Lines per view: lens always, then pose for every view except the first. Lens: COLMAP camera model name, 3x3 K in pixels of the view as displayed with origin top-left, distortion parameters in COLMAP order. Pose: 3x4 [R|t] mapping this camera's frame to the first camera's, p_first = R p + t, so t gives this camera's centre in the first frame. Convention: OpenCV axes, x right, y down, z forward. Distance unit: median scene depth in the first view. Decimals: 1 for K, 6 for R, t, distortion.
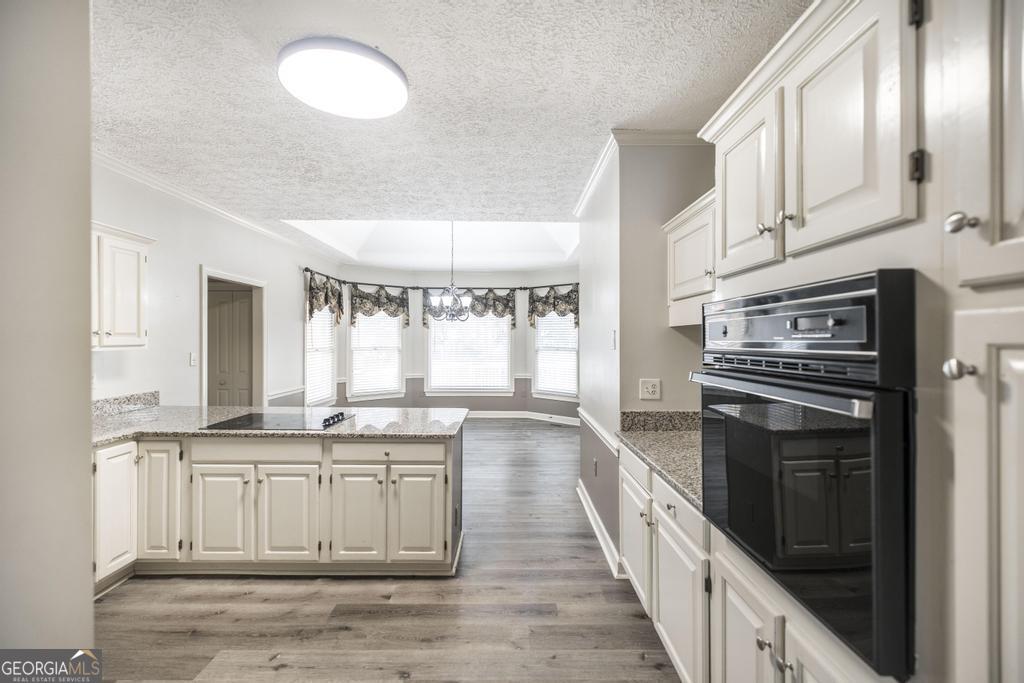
lens RADIAL K [[425.1, 0, 512.0], [0, 425.1, 341.5], [0, 0, 1]] dist [0.000143, 0.000015]
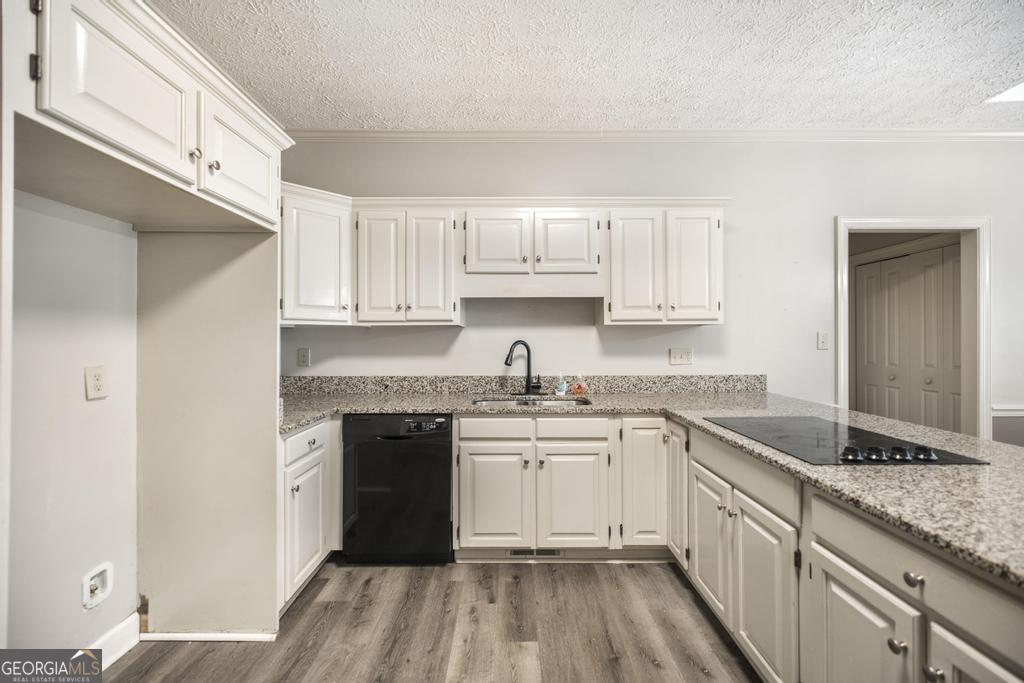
lens RADIAL K [[437.5, 0, 512.0], [0, 437.5, 341.5], [0, 0, 1]] dist [0.007224, 0.000276]
pose [[0.017667, 0.005949, -0.999826, 0.066846], [-0.003603, 0.999976, 0.005886, 0.061484], [0.999837, 0.003498, 0.017688, 0.645188]]
